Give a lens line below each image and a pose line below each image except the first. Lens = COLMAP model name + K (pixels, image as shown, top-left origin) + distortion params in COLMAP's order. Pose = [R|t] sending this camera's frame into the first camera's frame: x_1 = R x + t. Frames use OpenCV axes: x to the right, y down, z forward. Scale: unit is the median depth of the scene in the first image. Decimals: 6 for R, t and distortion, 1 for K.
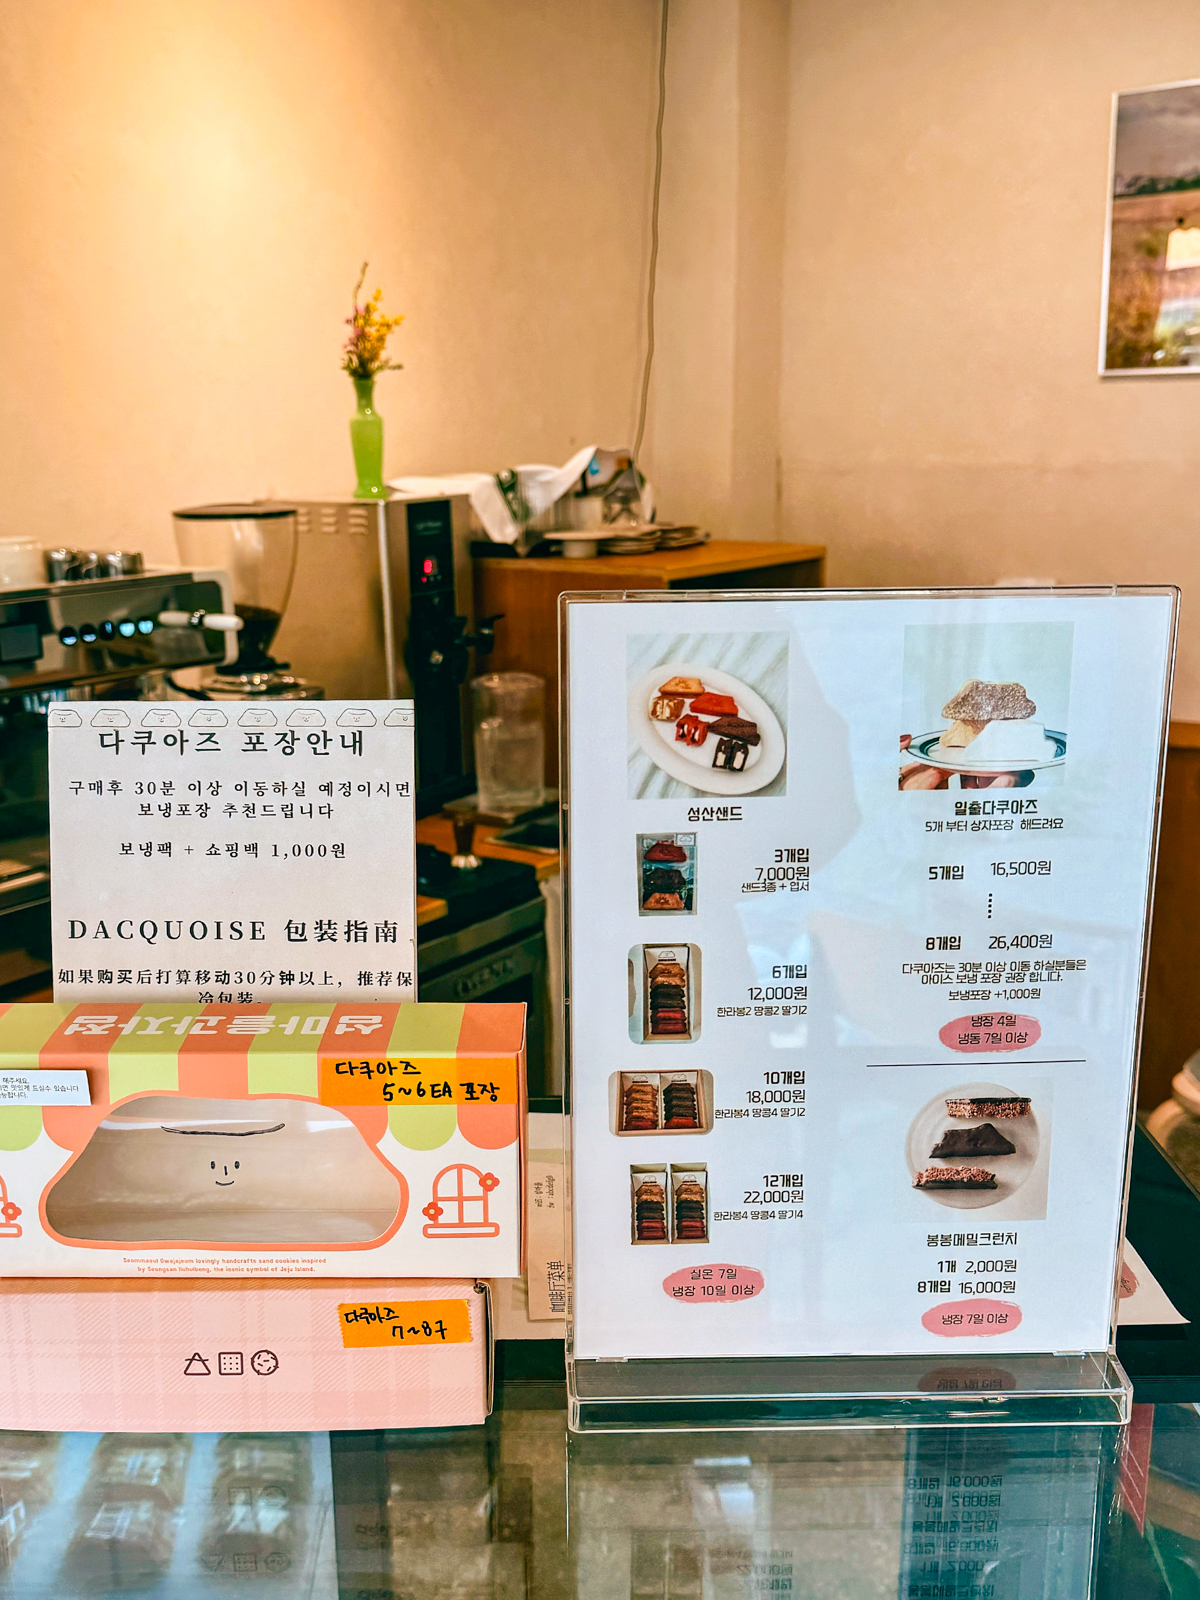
lens RADIAL K [[1434.6, 0, 607.2], [0, 1434.6, 808.0], [0, 0, 1]] dist [0.017237, -0.074320]
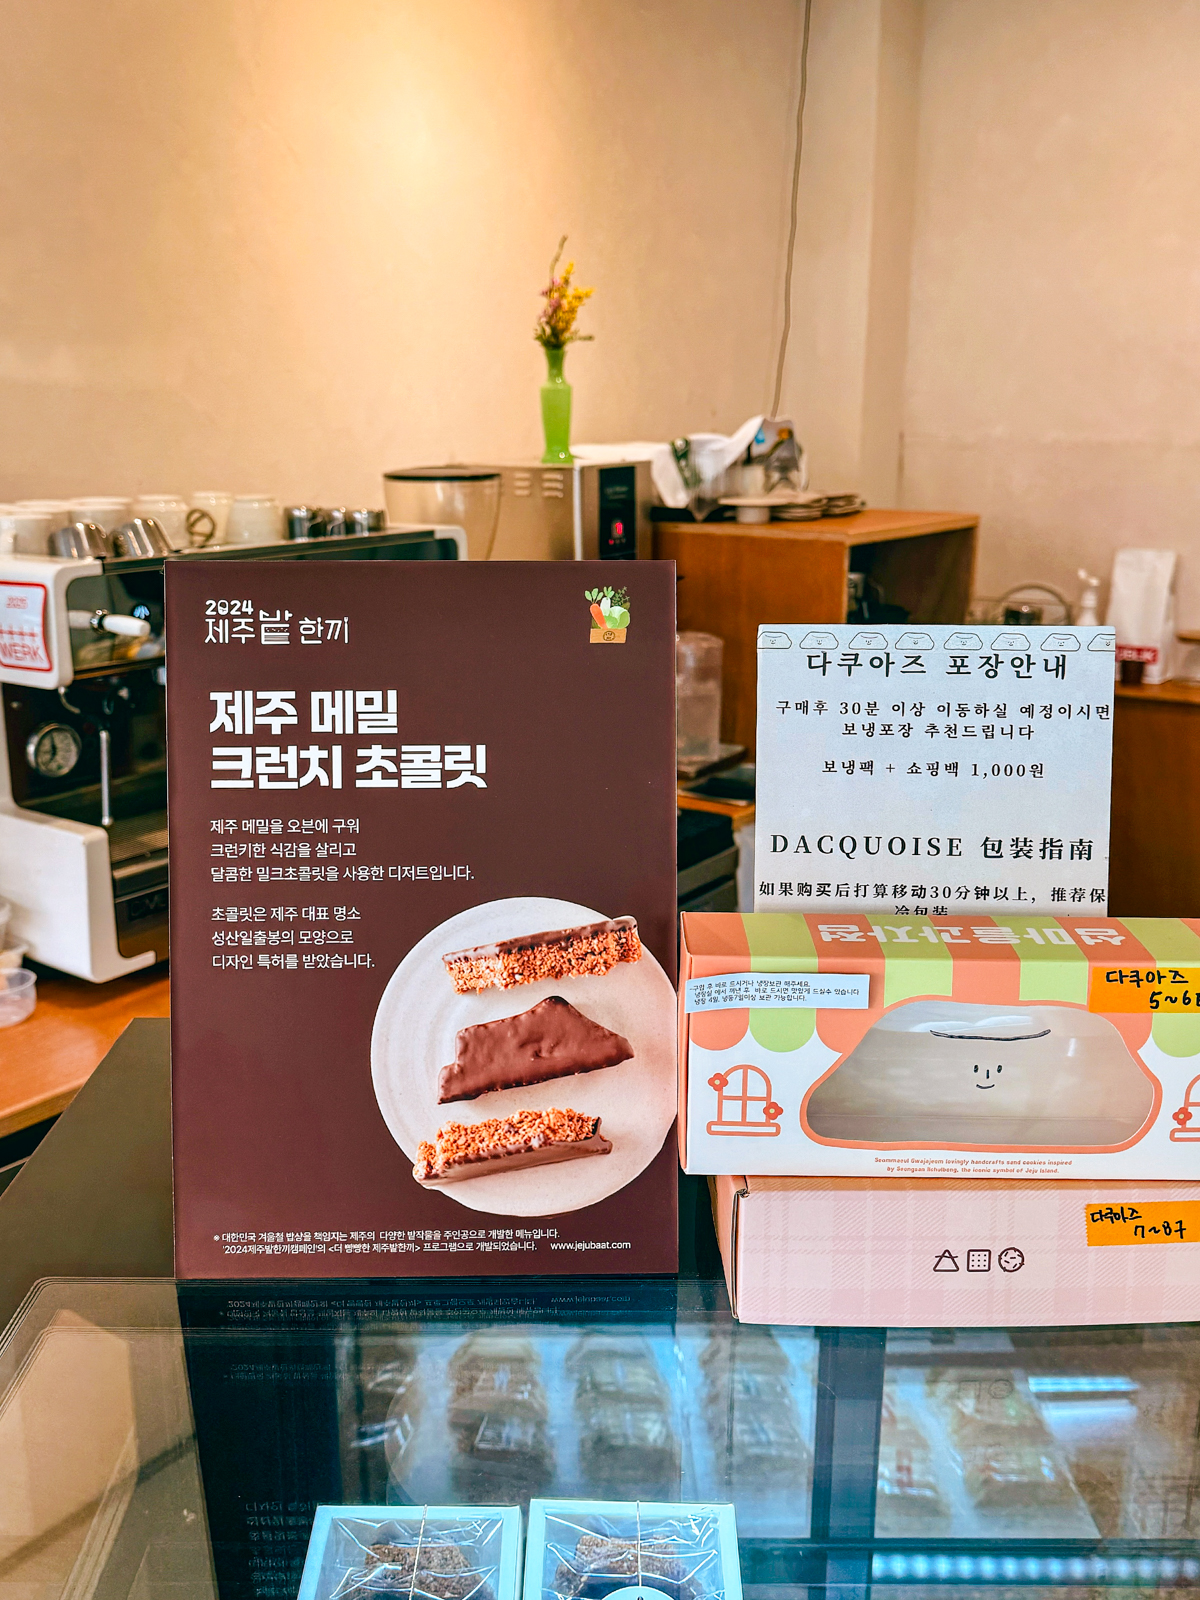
lens RADIAL K [[1367.2, 0, 596.7], [0, 1367.2, 785.0], [0, 0, 1]] dist [0.011363, -0.048584]
pose [[0.999917, 0.012183, -0.004130, -0.499696], [-0.012148, 0.999890, 0.008493, 0.035378], [0.004233, -0.008442, 0.999955, 0.011144]]
